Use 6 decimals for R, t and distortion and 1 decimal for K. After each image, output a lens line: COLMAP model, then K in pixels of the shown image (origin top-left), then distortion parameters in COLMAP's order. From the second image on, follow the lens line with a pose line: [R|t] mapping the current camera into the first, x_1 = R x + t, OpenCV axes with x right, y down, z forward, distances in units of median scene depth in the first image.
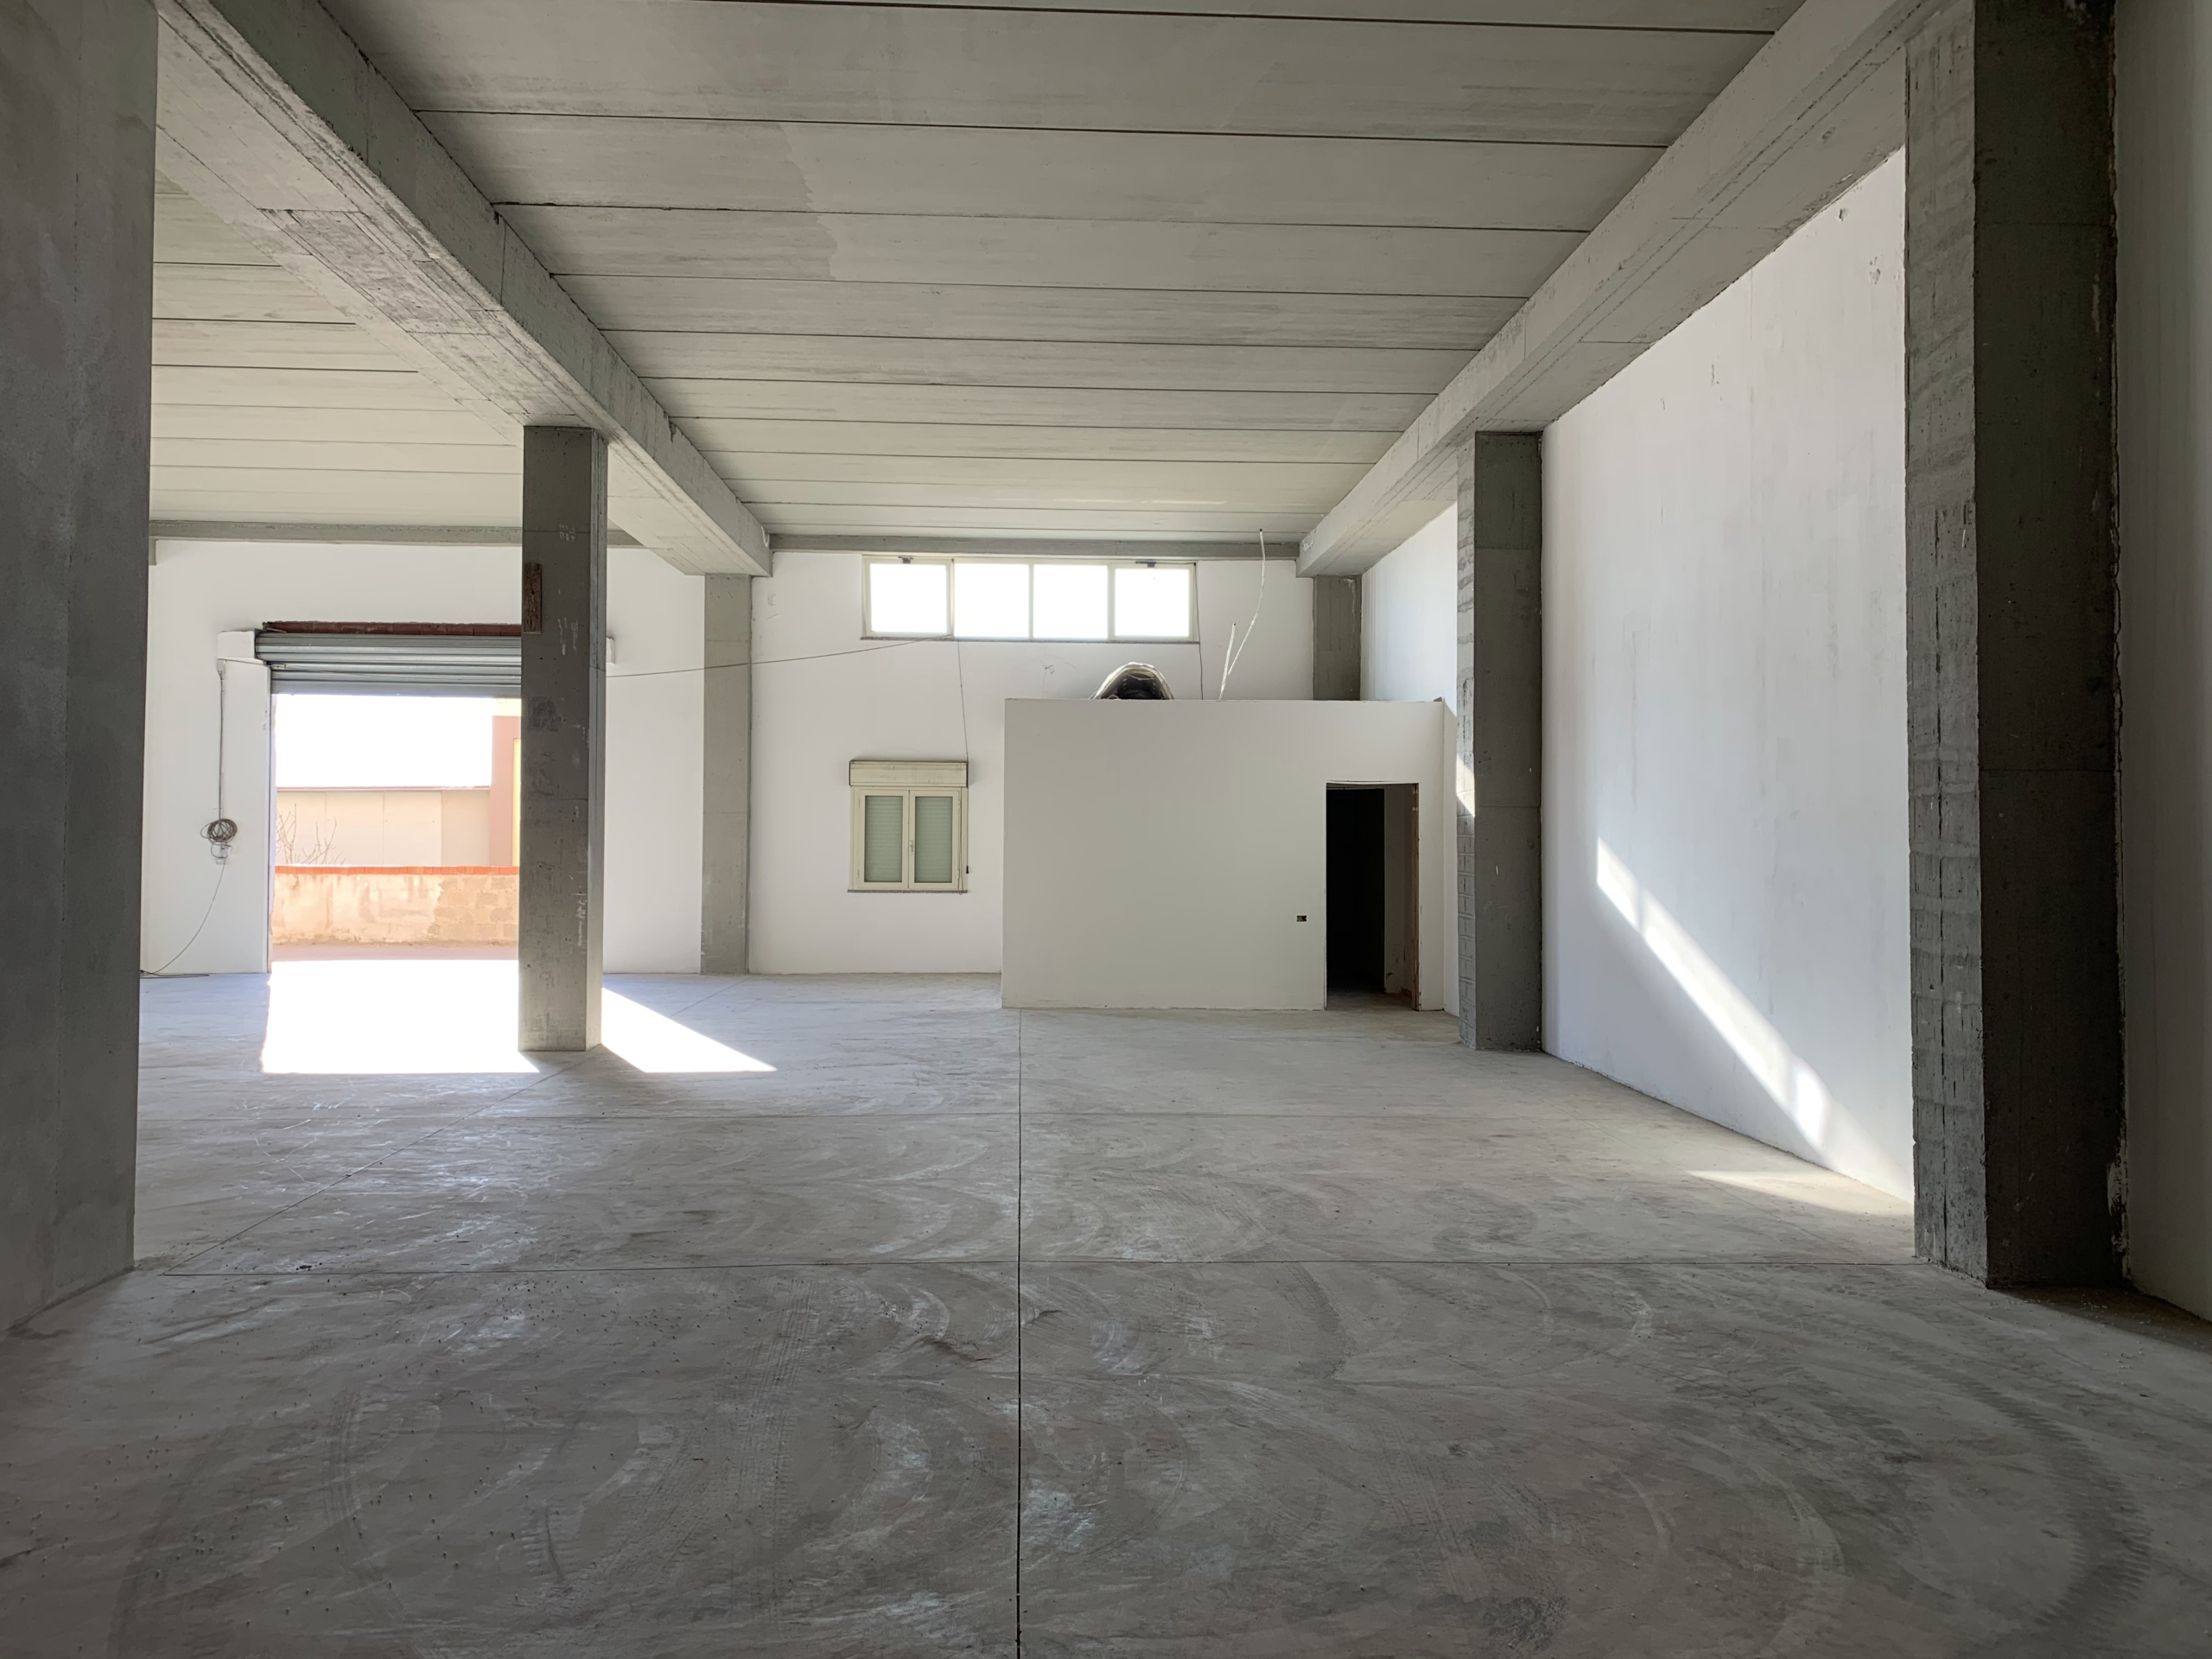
lens RADIAL K [[1701.4, 0, 1128.3], [0, 1701.4, 830.3], [0, 0, 1]] dist [0.028638, -0.025274]
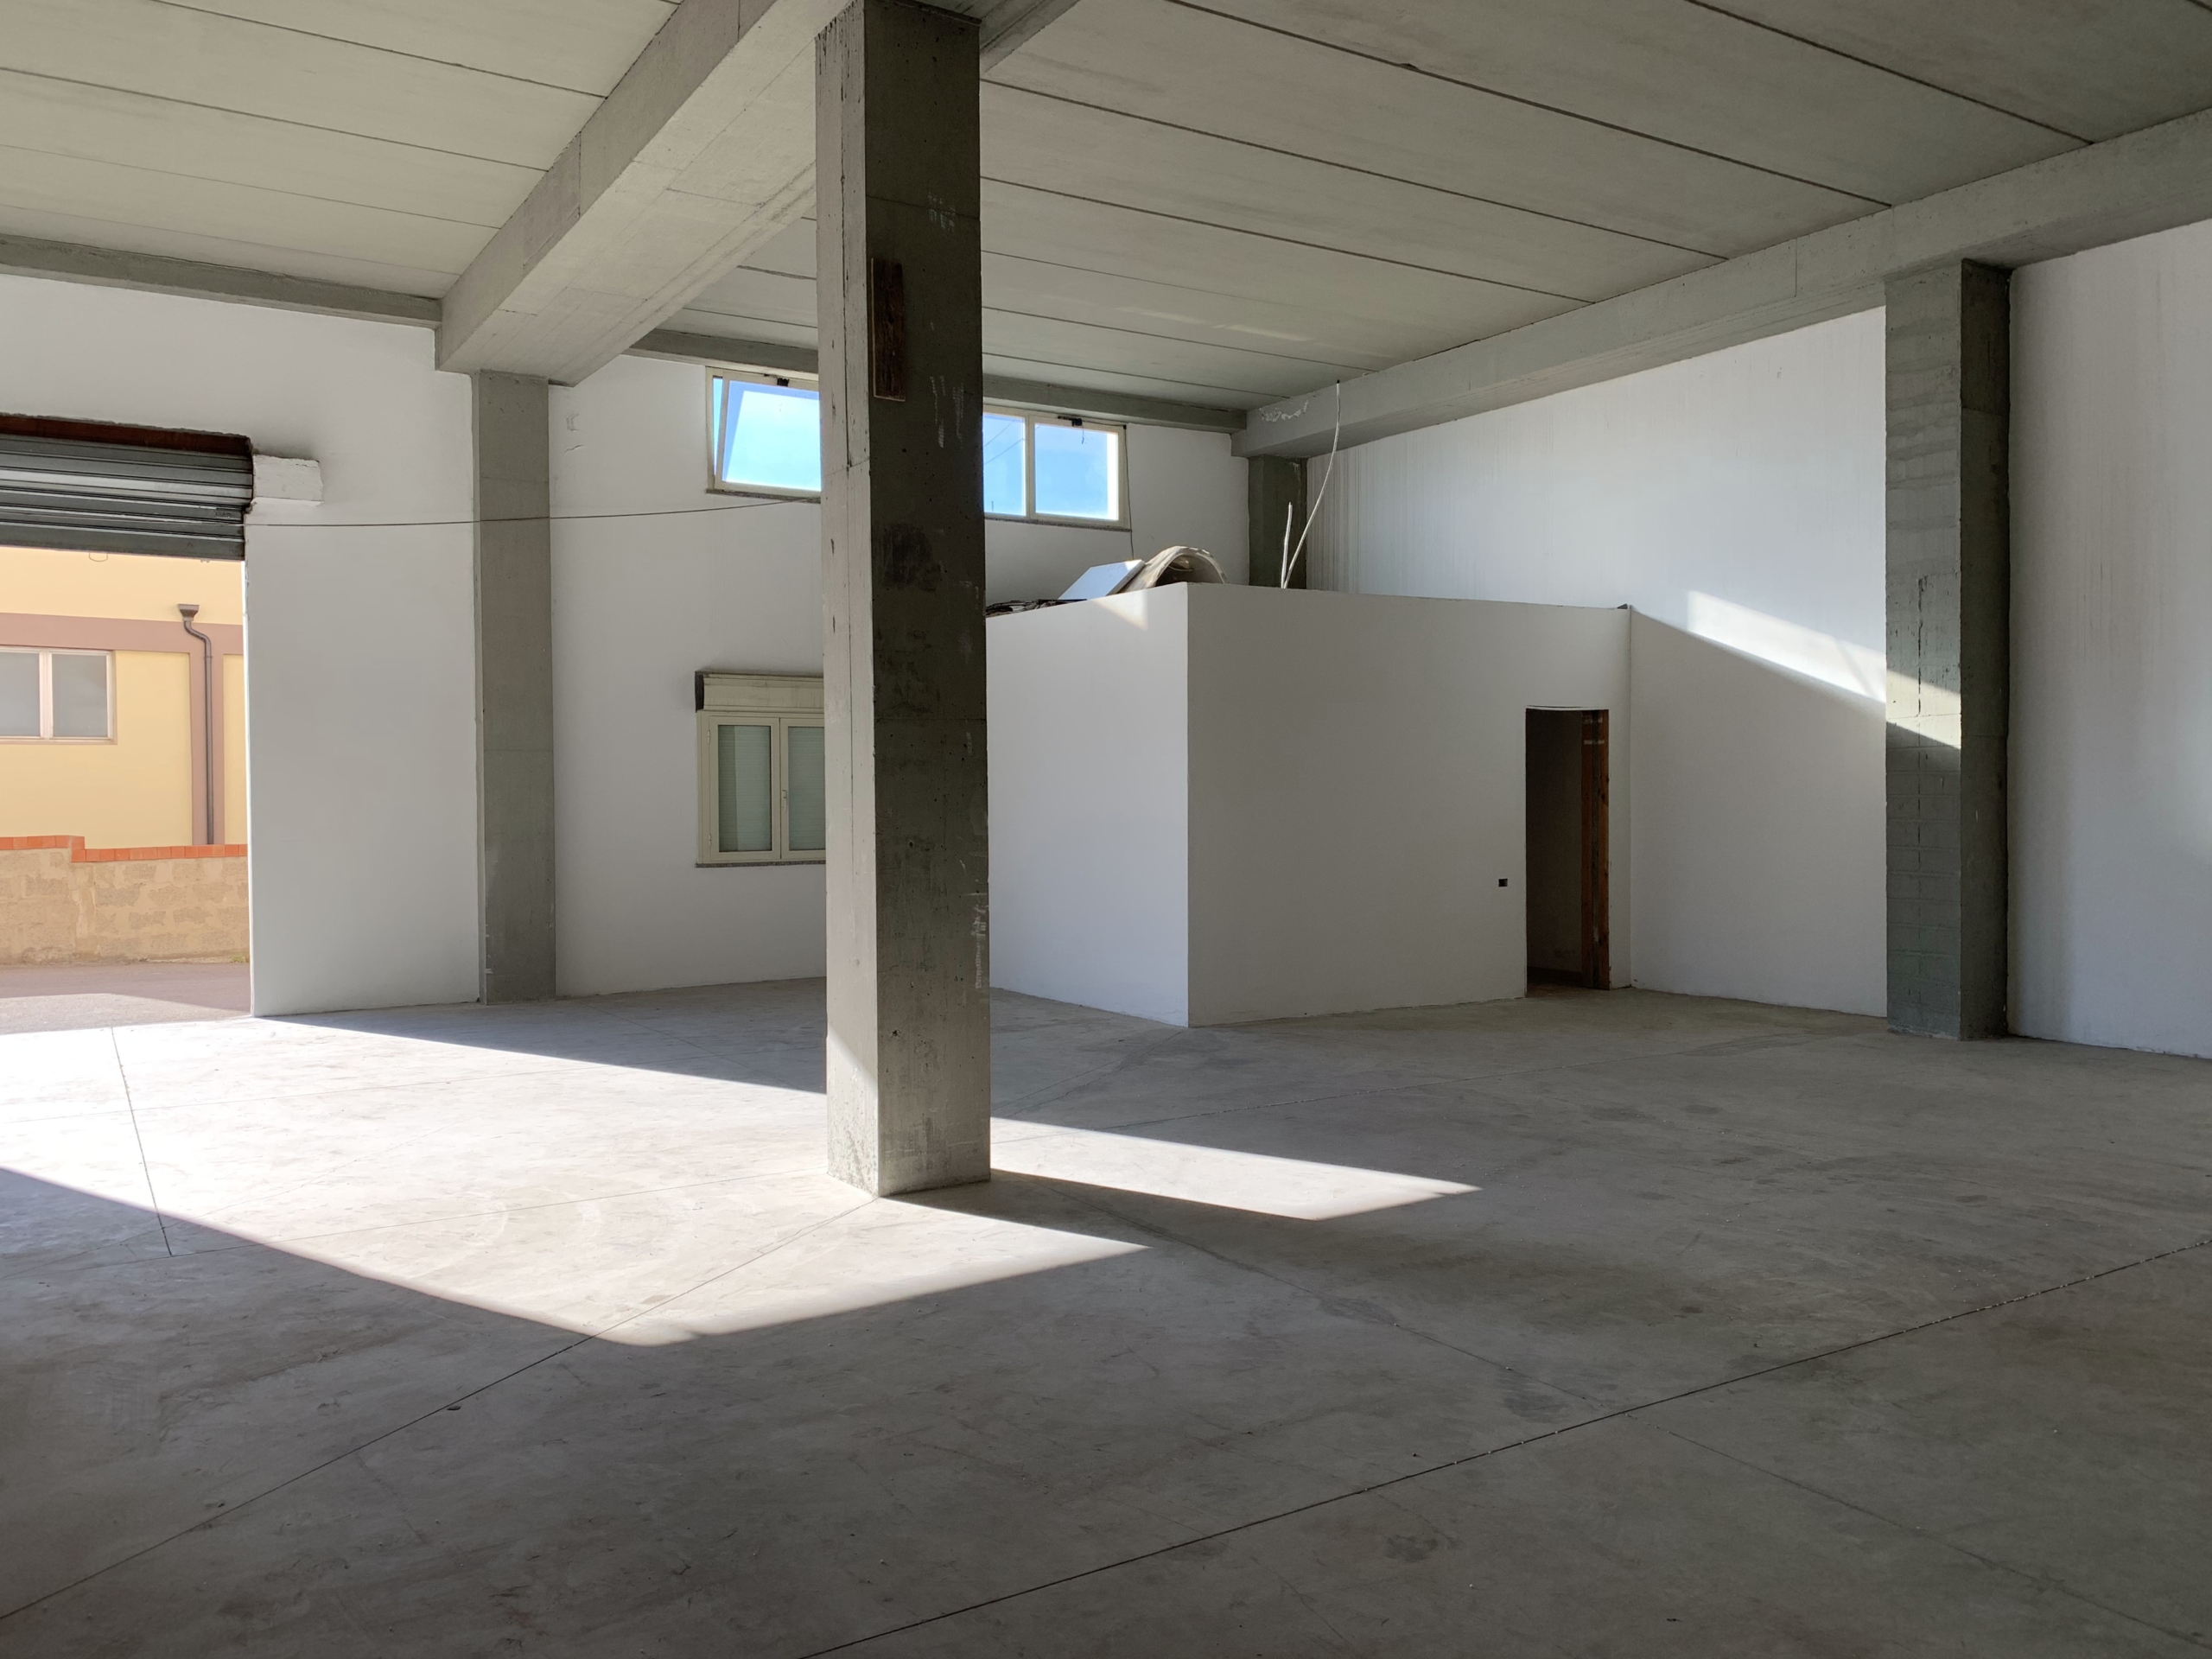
lens RADIAL K [[1701.4, 0, 1118.9], [0, 1701.4, 834.2], [0, 0, 1]] dist [0.028638, -0.025274]
pose [[0.873406, -0.025877, 0.486306, -0.350645], [0.008385, 0.999238, 0.038111, -0.001245], [-0.486921, -0.029209, 0.872957, 0.327017]]
